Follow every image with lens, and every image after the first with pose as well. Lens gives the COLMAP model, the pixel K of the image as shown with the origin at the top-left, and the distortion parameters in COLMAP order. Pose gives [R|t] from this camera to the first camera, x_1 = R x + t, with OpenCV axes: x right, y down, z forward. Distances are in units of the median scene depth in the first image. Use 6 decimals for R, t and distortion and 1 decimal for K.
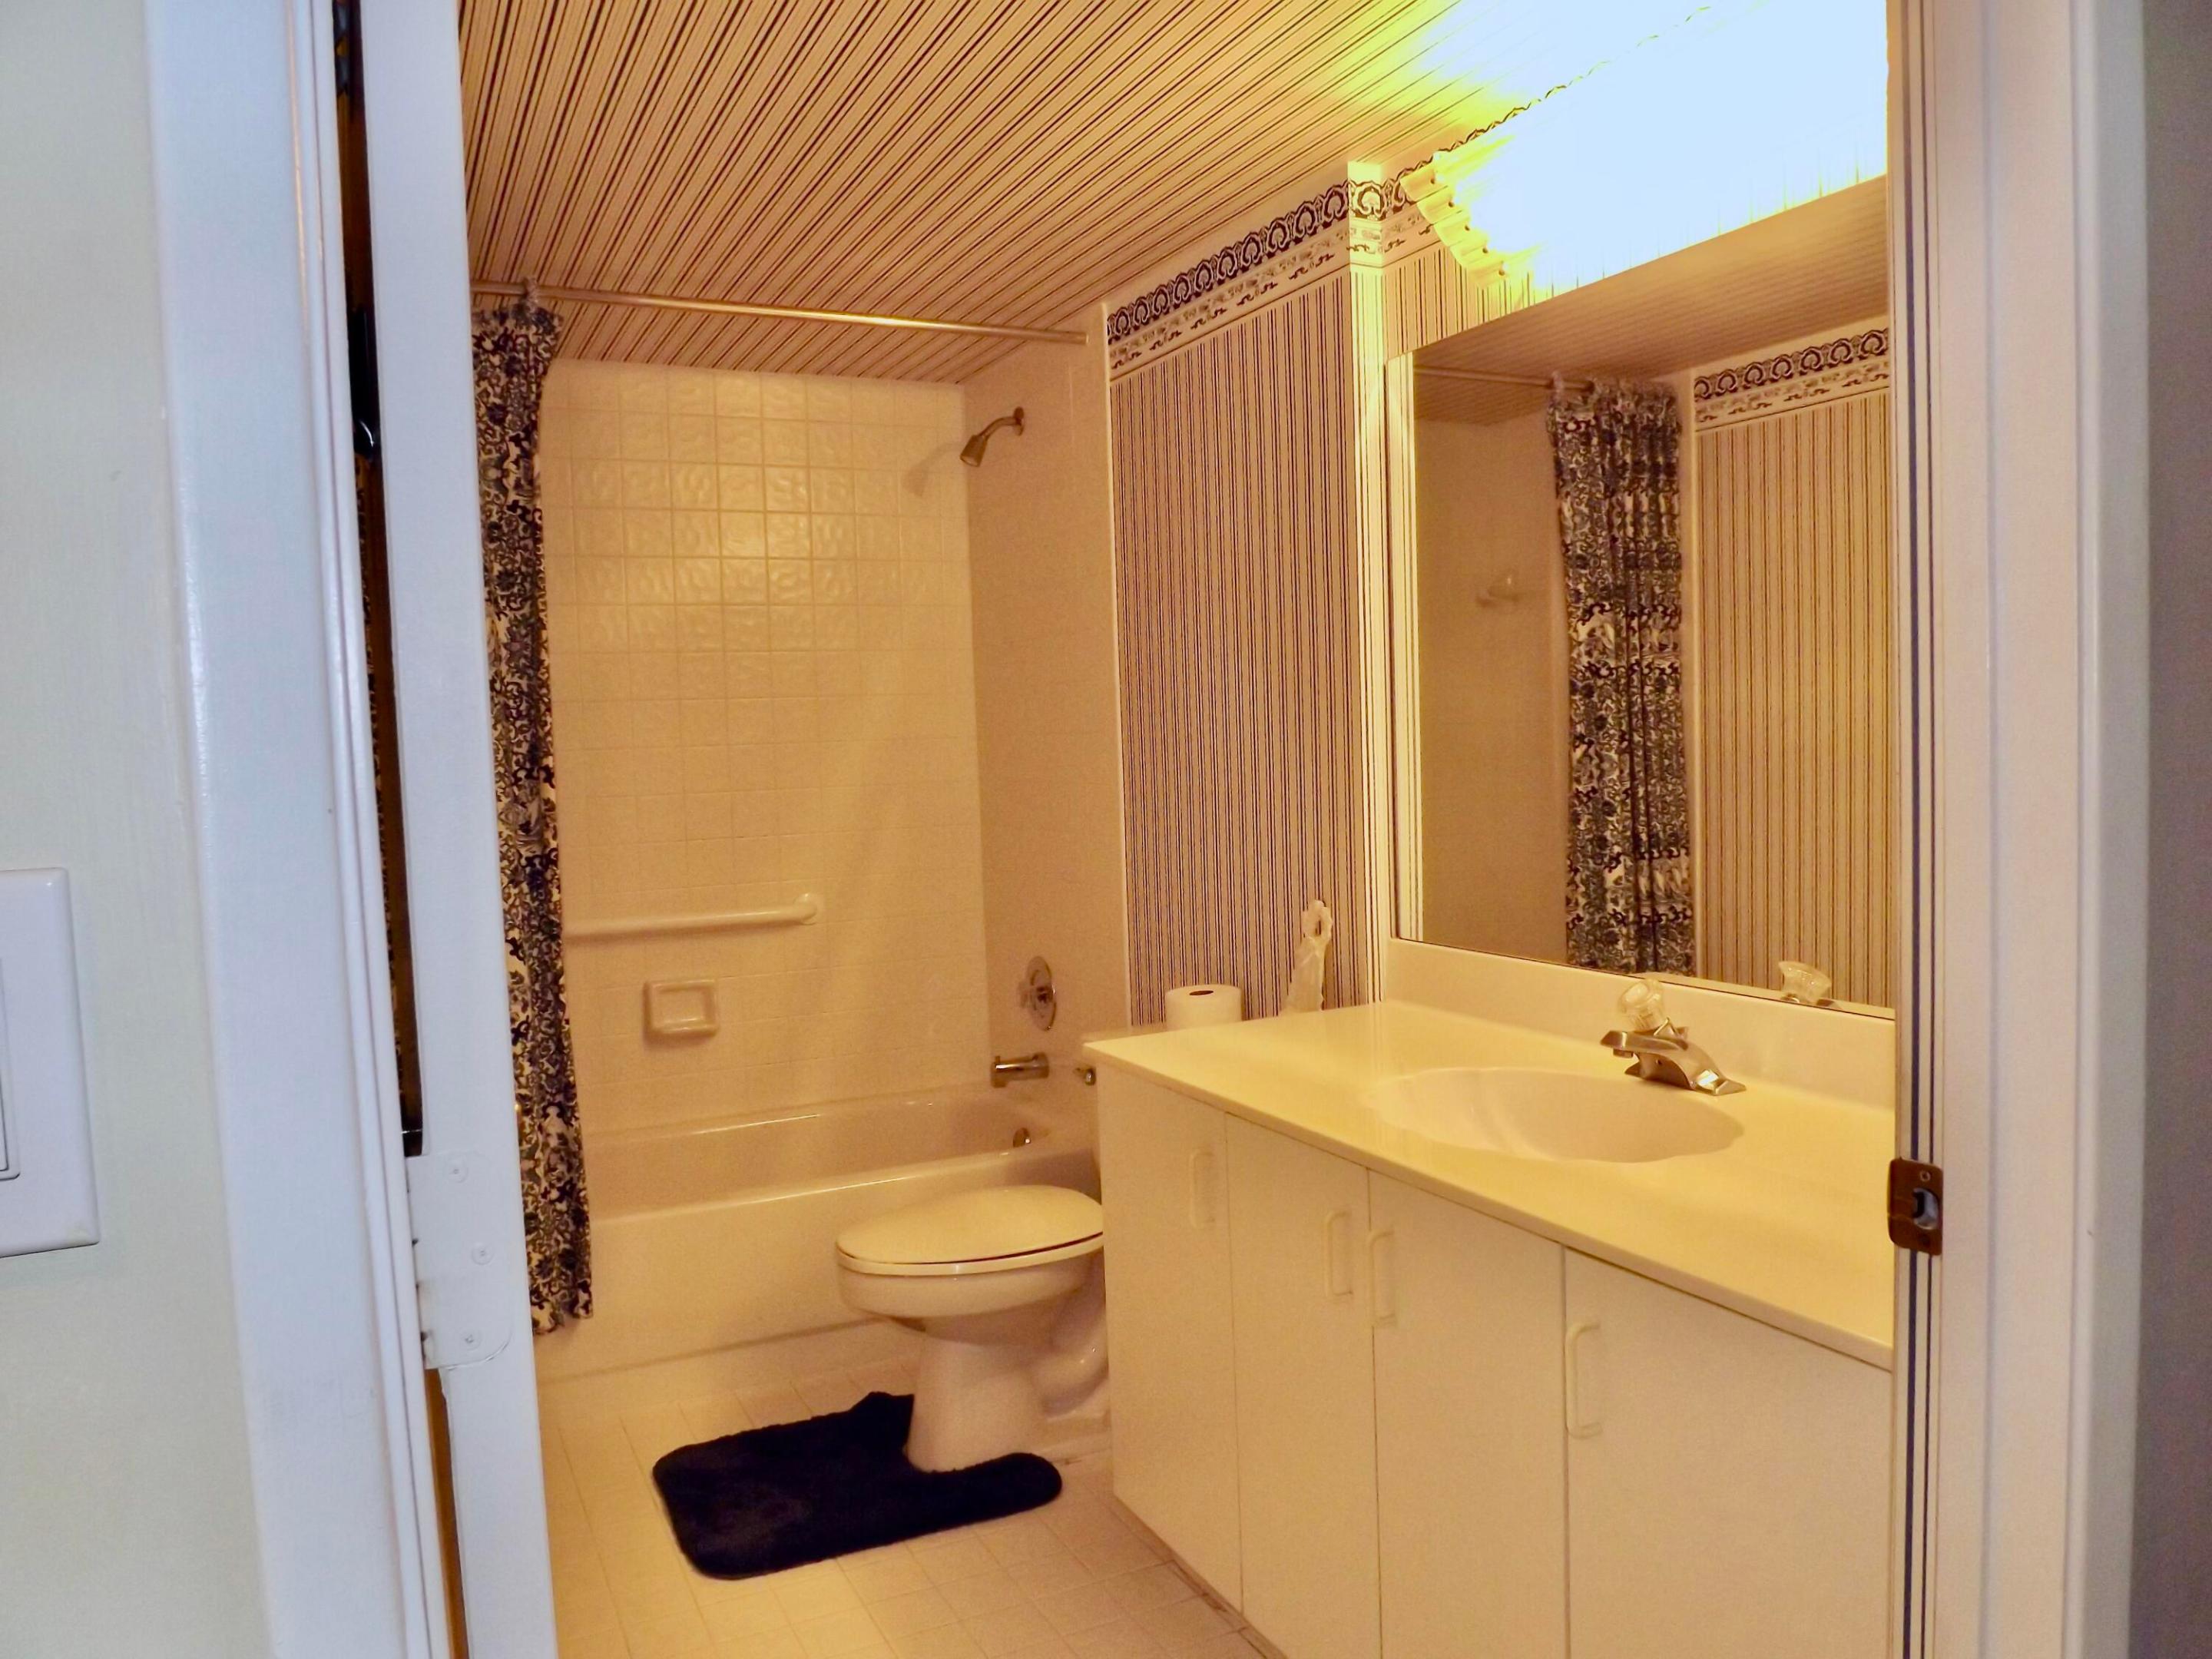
lens RADIAL K [[1593.9, 0, 1152.5], [0, 1593.9, 851.8], [0, 0, 1]] dist [-0.074755, 0.027637]
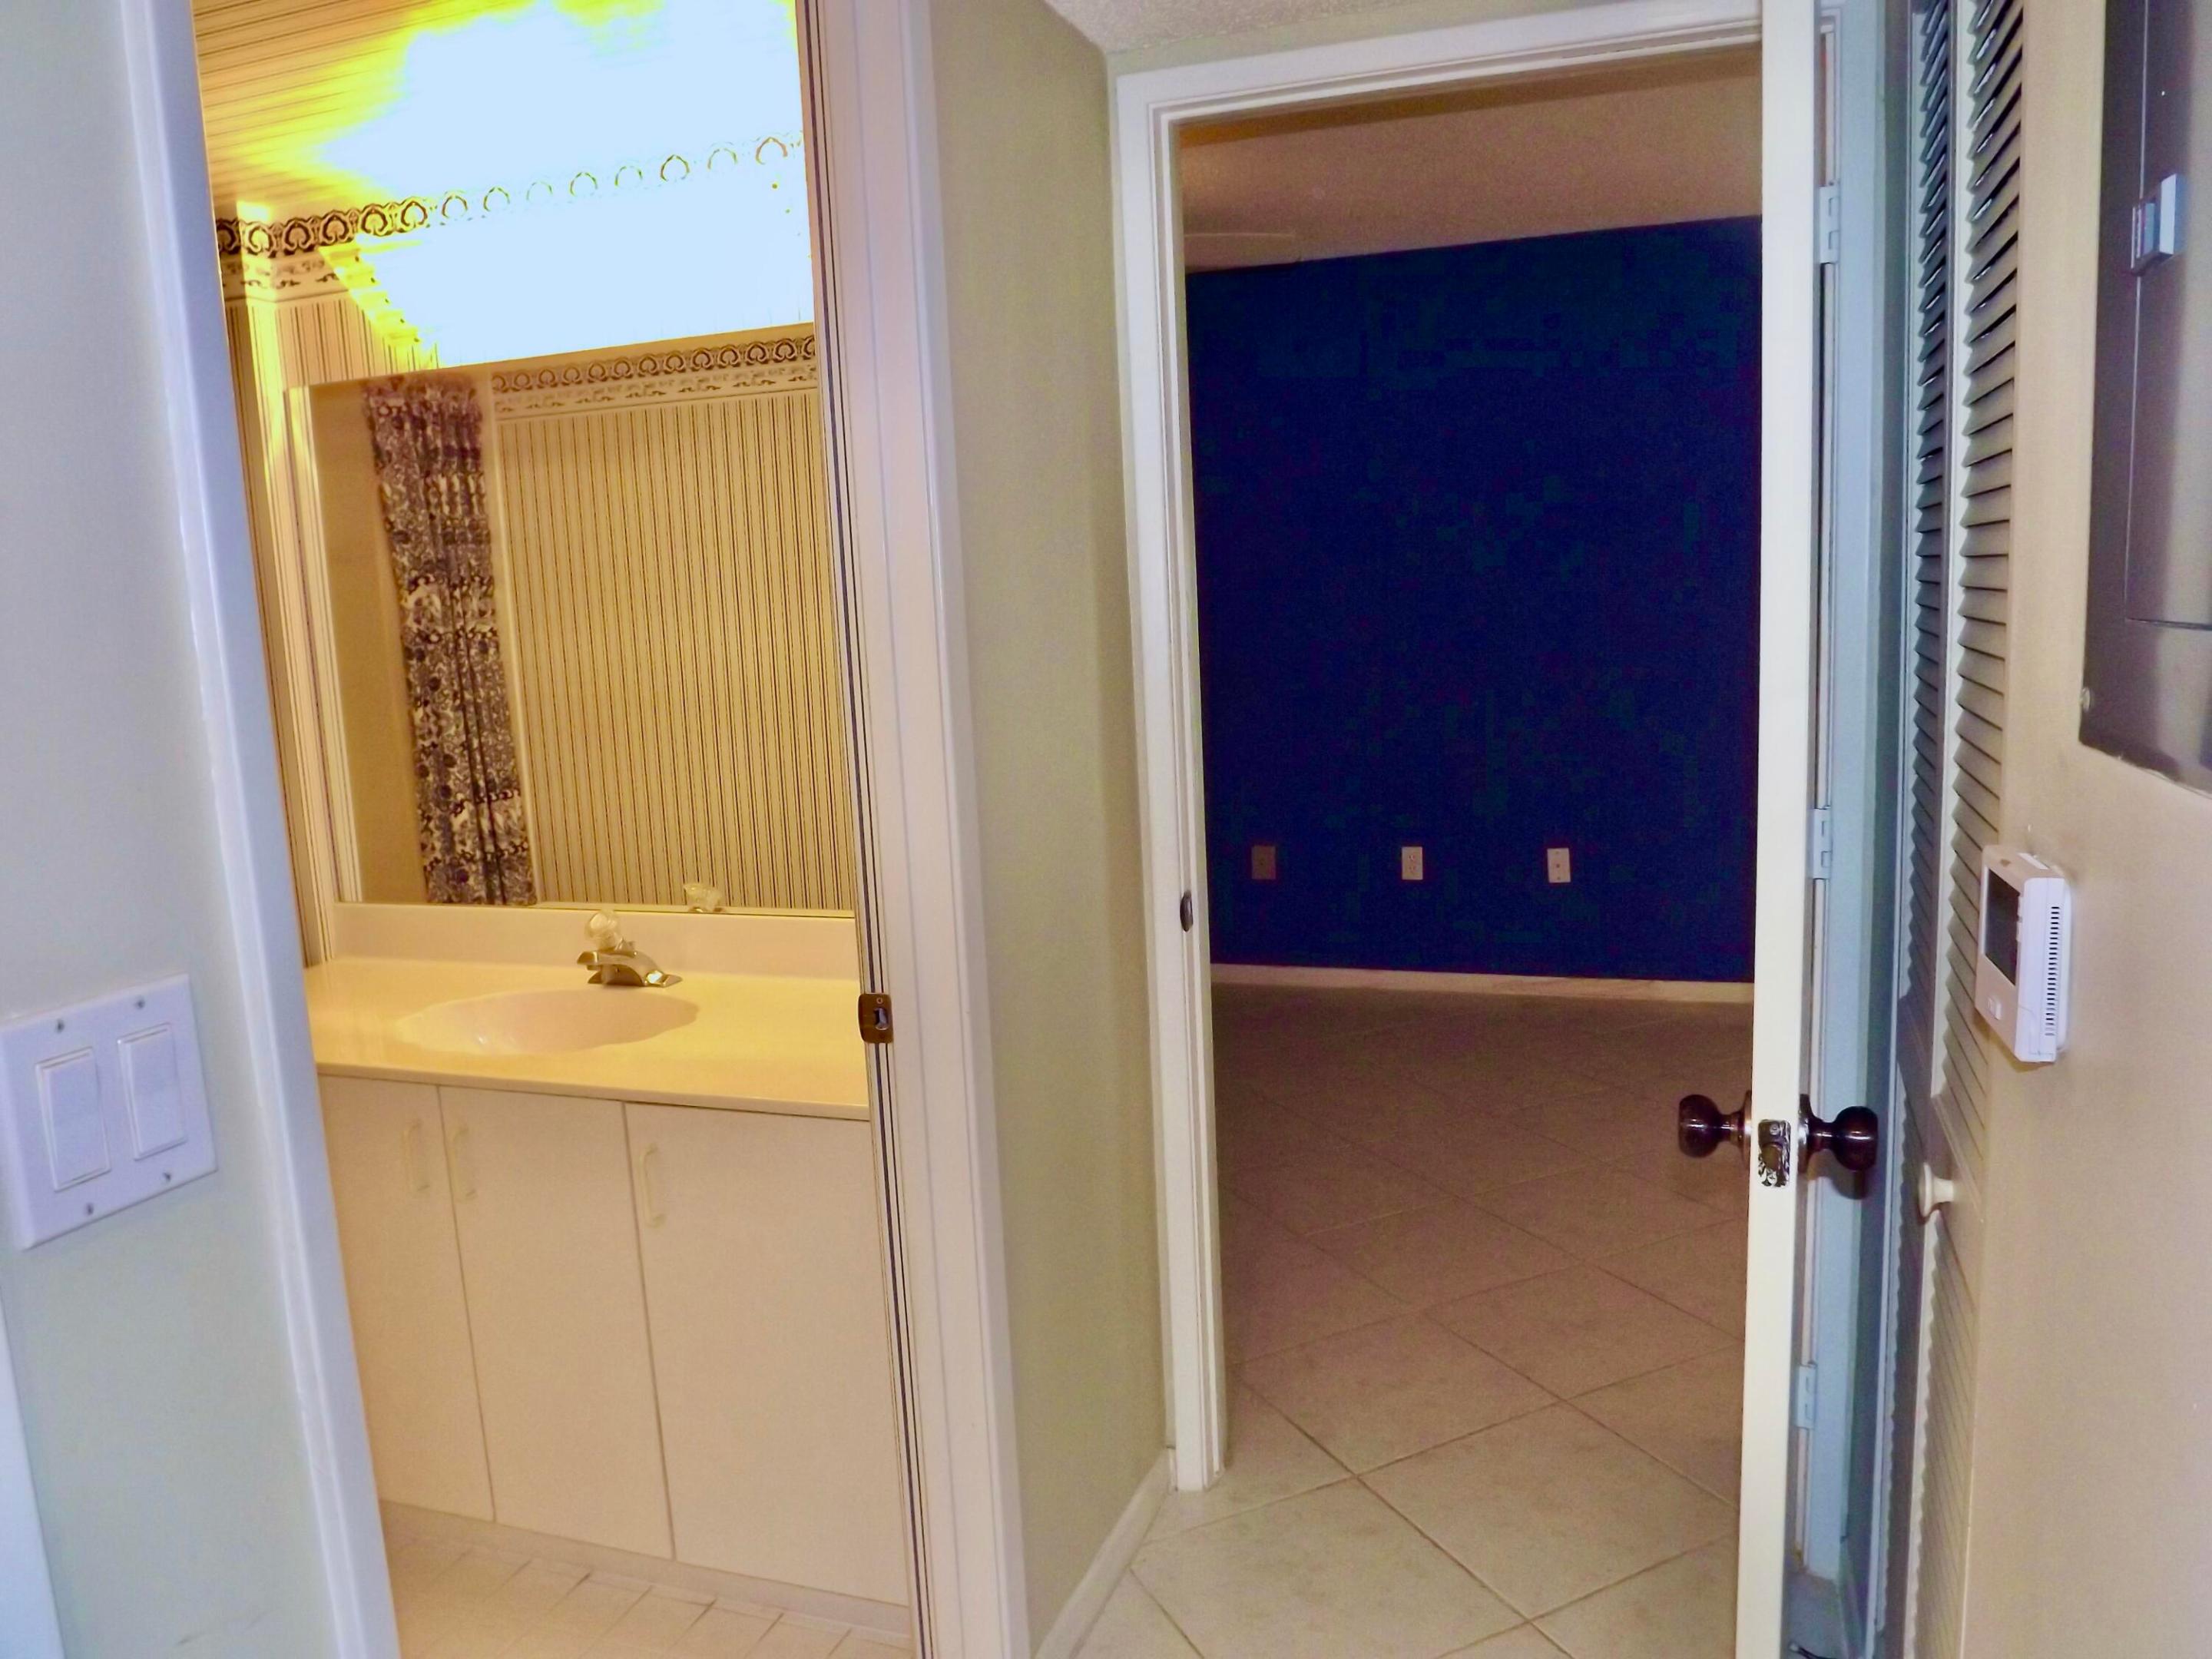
lens RADIAL K [[1593.9, 0, 1130.2], [0, 1593.9, 841.4], [0, 0, 1]] dist [-0.074755, 0.027637]
pose [[0.716521, -0.104709, 0.689662, -0.162251], [0.068998, 0.994460, 0.079300, -0.029799], [-0.694145, -0.009235, 0.719776, -0.153268]]
